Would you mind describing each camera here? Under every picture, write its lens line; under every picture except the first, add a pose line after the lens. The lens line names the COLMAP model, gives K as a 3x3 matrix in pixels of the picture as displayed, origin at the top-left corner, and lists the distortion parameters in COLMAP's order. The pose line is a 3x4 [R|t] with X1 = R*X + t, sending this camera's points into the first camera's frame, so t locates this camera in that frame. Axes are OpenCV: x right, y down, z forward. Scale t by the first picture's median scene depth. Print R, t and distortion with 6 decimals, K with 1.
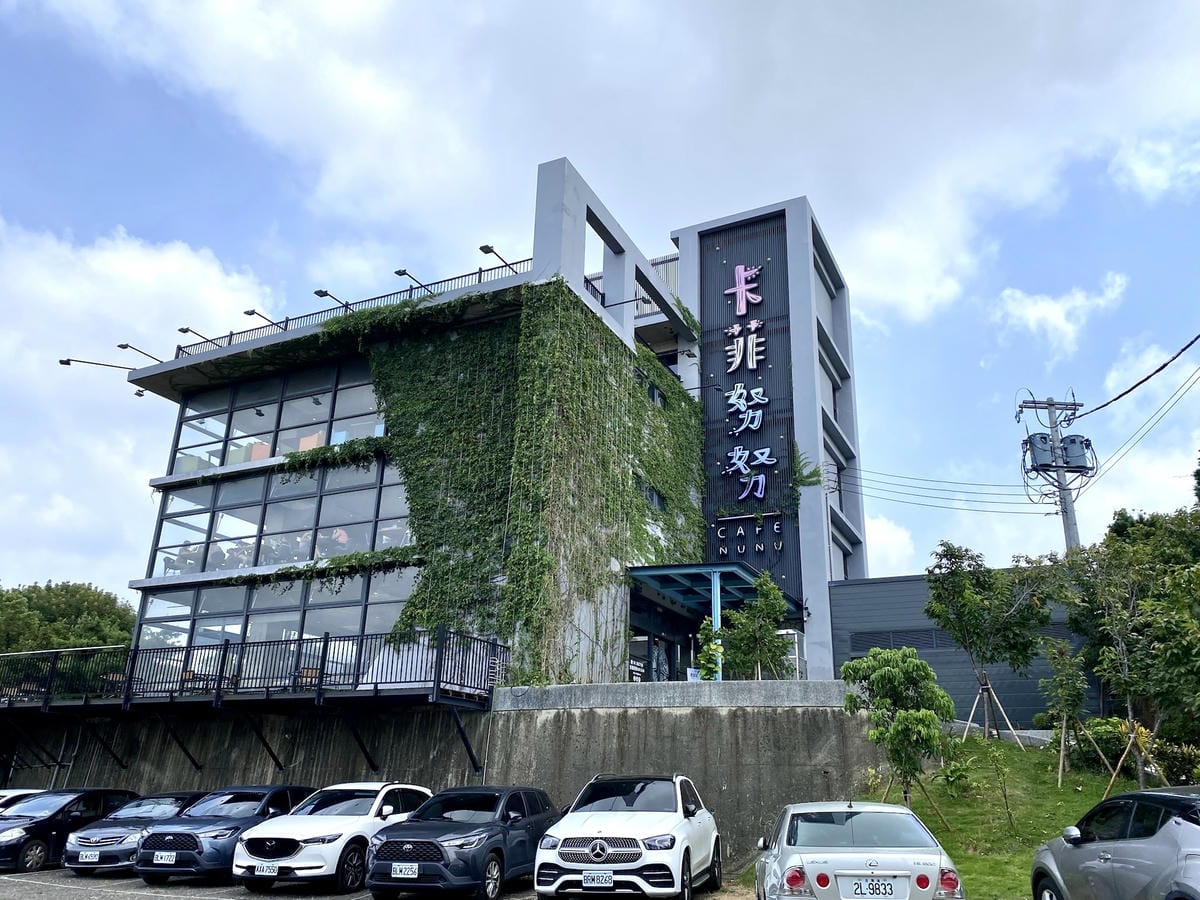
lens RADIAL K [[916.1, 0, 603.3], [0, 916.1, 456.7], [0, 0, 1]] dist [0.053120, -0.031752]
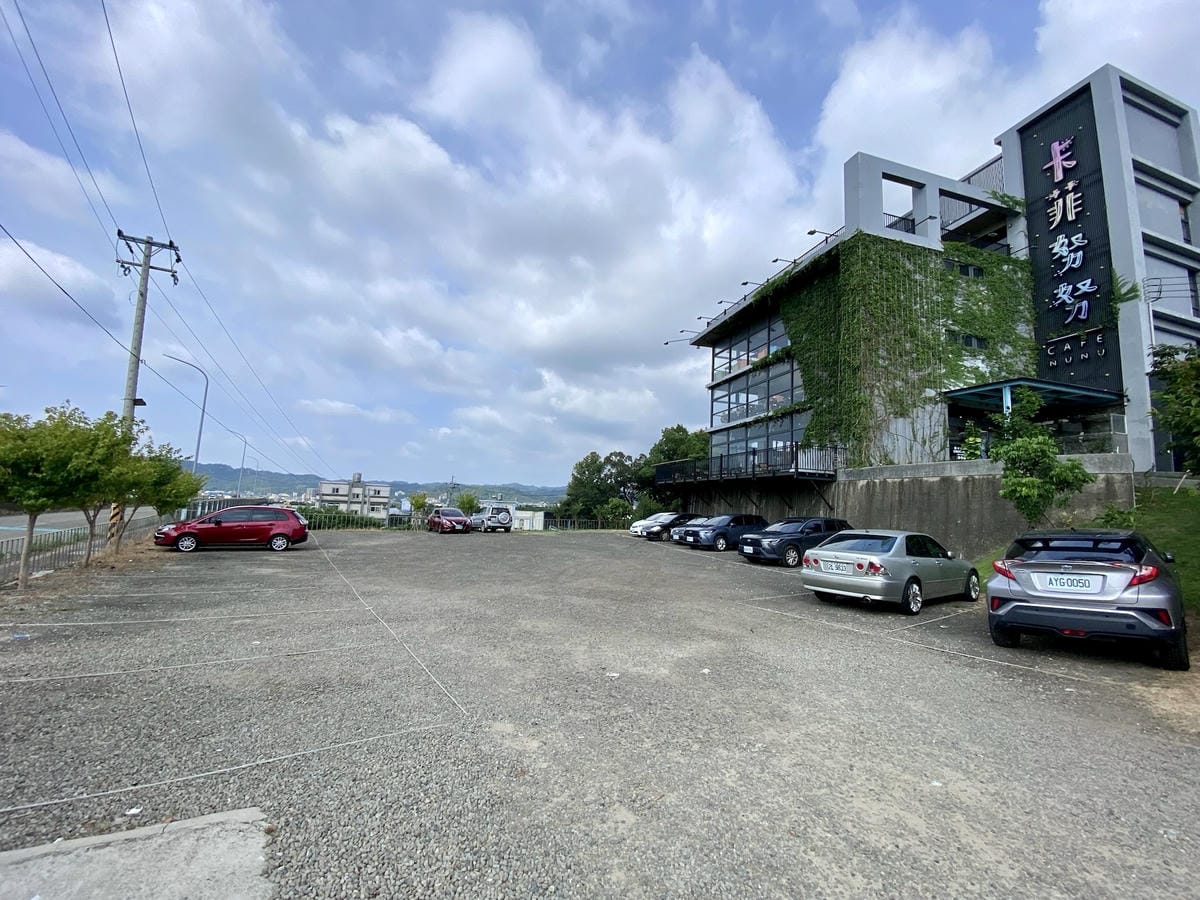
lens RADIAL K [[487.4, 0, 596.5], [0, 487.4, 443.3], [0, 0, 1]] dist [-0.004612, -0.000978]
pose [[0.661092, -0.087360, -0.745202, 0.231625], [0.233847, 0.967718, 0.094008, -0.013419], [0.712933, -0.236411, 0.660179, -0.020356]]
